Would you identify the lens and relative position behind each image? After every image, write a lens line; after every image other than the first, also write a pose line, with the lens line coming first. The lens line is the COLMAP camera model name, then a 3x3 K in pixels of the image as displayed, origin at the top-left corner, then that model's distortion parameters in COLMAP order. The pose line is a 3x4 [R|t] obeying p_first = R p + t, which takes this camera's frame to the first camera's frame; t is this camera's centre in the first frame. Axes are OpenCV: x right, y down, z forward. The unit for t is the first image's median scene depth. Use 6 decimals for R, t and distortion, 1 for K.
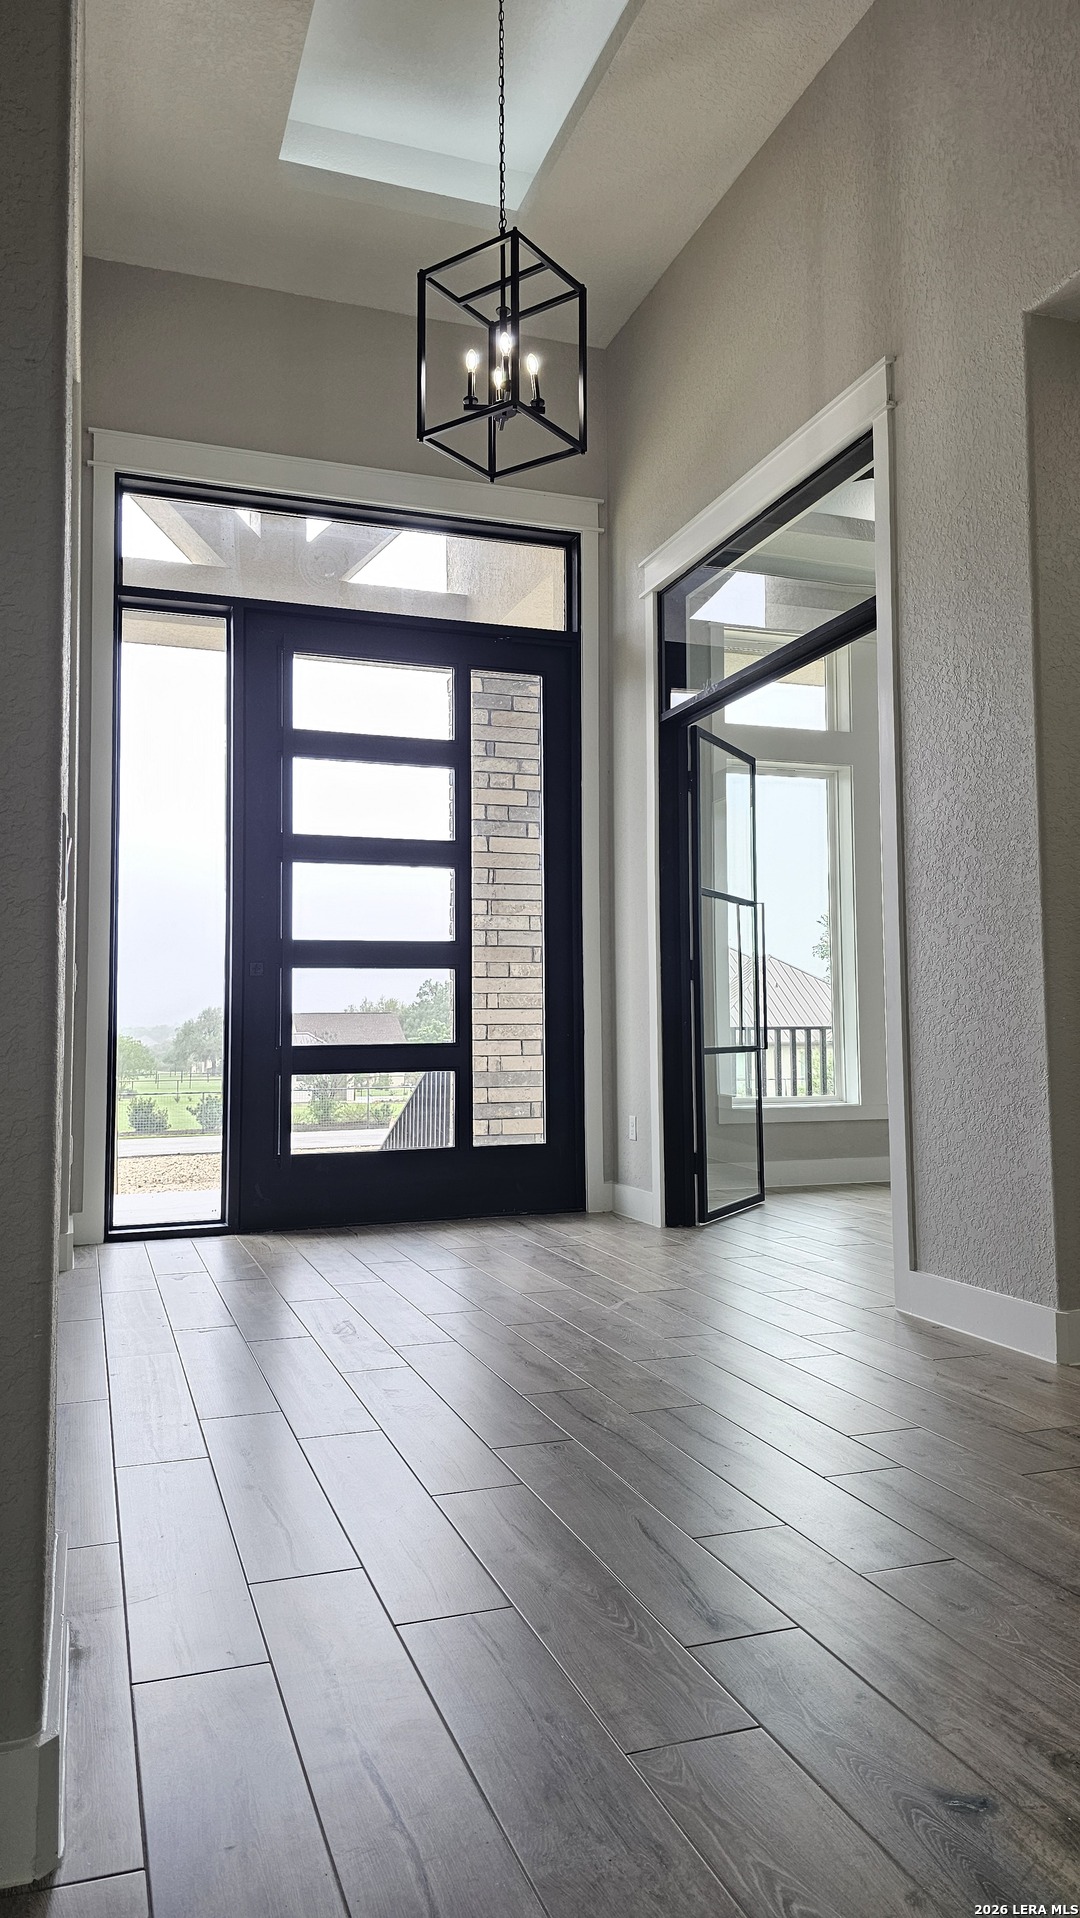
lens RADIAL K [[1247.9, 0, 536.1], [0, 1247.9, 952.5], [0, 0, 1]] dist [0.041312, -0.002012]
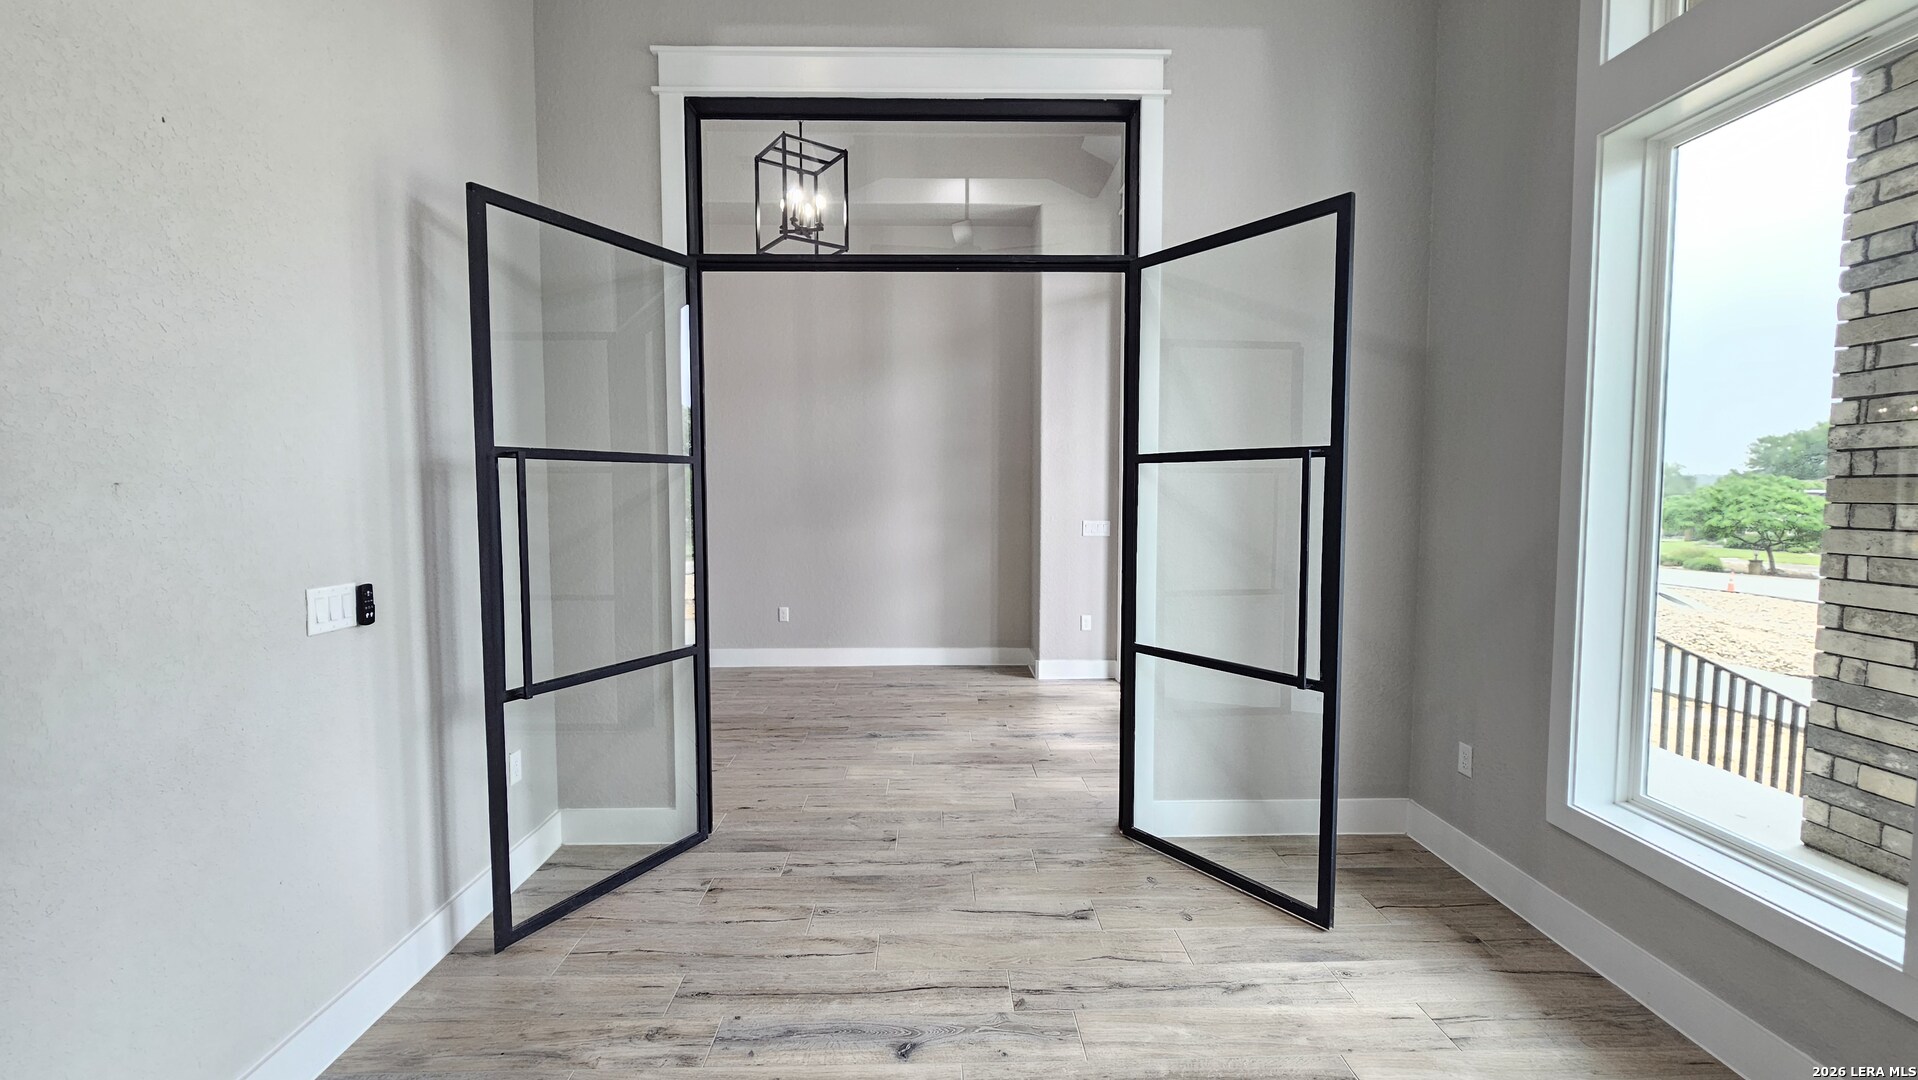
lens RADIAL K [[779.7, 0, 956.0], [0, 779.7, 541.6], [0, 0, 1]] dist [0.001019, 0.000184]
pose [[-0.317668, 0.071303, -0.945517, 0.458386], [0.064201, 0.996498, 0.053577, -0.022013], [0.946026, -0.043683, -0.321133, 0.708708]]
